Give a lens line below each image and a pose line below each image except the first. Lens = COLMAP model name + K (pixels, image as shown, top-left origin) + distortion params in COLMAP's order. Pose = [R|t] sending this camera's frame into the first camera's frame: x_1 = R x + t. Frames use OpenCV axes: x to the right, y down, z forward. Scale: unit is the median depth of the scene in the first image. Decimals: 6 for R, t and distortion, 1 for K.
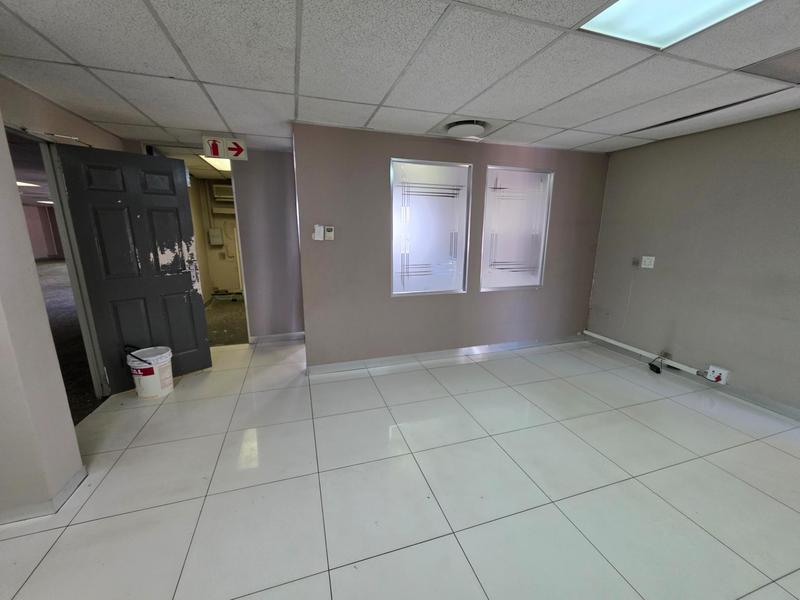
lens RADIAL K [[323.6, 0, 400.1], [0, 323.6, 302.5], [0, 0, 1]] dist [-0.000801, 0.000422]
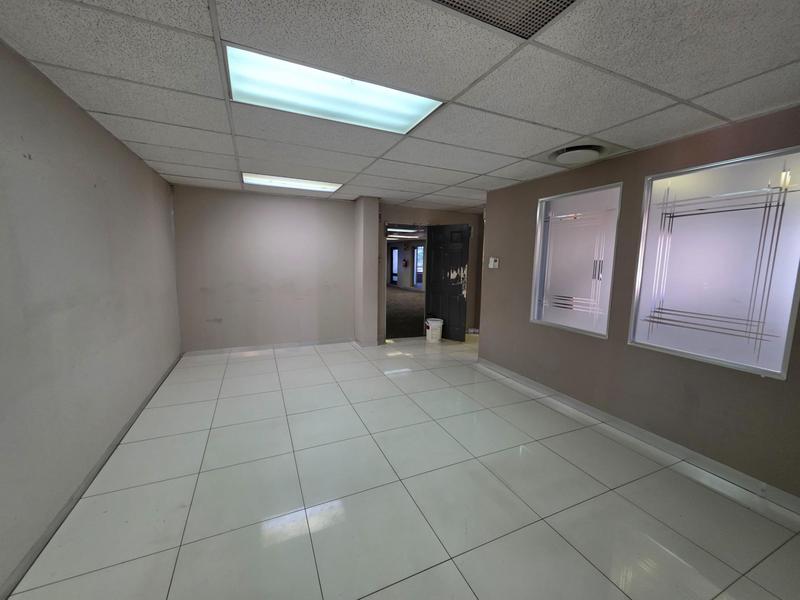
lens RADIAL K [[323.6, 0, 400.1], [0, 323.6, 302.5], [0, 0, 1]] dist [-0.000801, 0.000422]
pose [[0.111316, 0.119475, -0.986577, 1.106418], [-0.259320, 0.961845, 0.087221, -0.066396], [0.959355, 0.246130, 0.138051, 0.457018]]
